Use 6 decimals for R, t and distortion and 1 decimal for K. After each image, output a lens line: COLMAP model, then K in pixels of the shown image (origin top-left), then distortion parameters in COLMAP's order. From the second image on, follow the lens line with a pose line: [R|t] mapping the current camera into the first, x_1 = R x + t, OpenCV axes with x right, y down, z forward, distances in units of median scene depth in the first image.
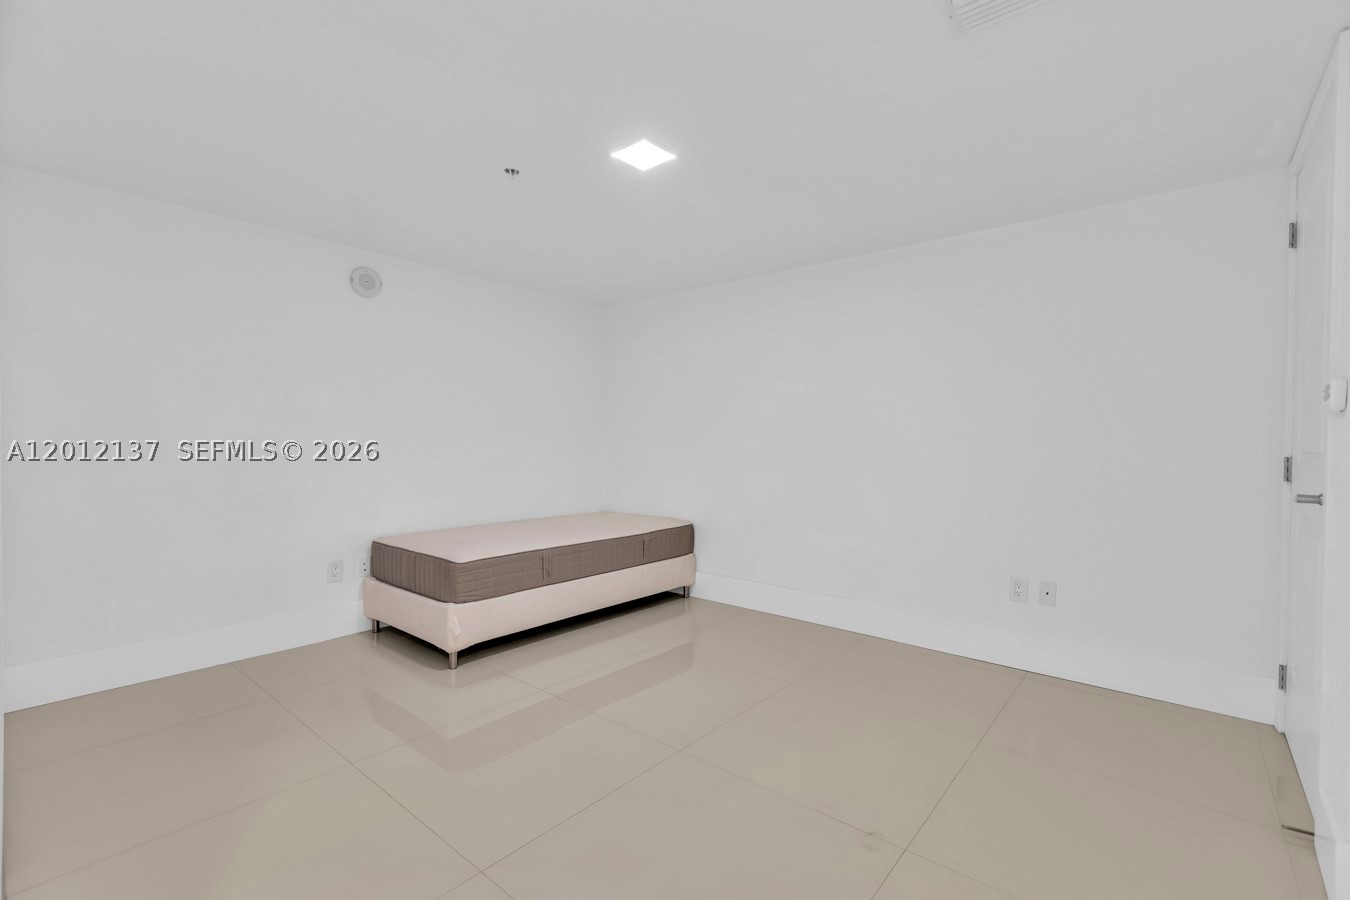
lens RADIAL K [[599.2, 0, 672.6], [0, 599.2, 450.3], [0, 0, 1]] dist [0.003467, 0.000723]
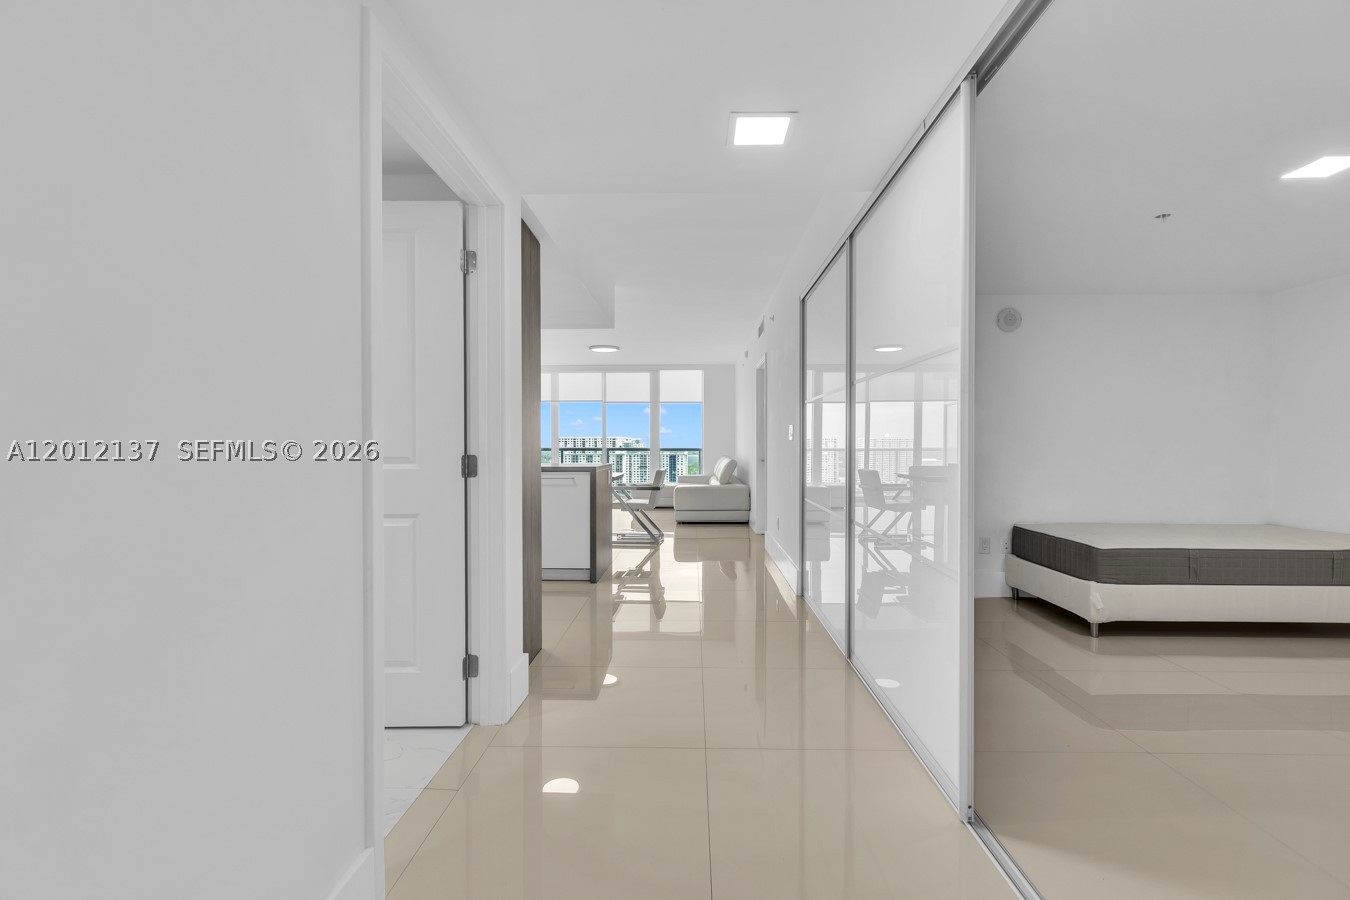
lens RADIAL K [[603.4, 0, 677.0], [0, 603.4, 457.4], [0, 0, 1]] dist [0.000585, -0.000552]
pose [[0.628495, 0.002798, -0.777809, 0.040825], [0.005391, 0.999954, 0.007953, -0.005693], [0.777795, -0.009192, 0.628451, -0.368439]]
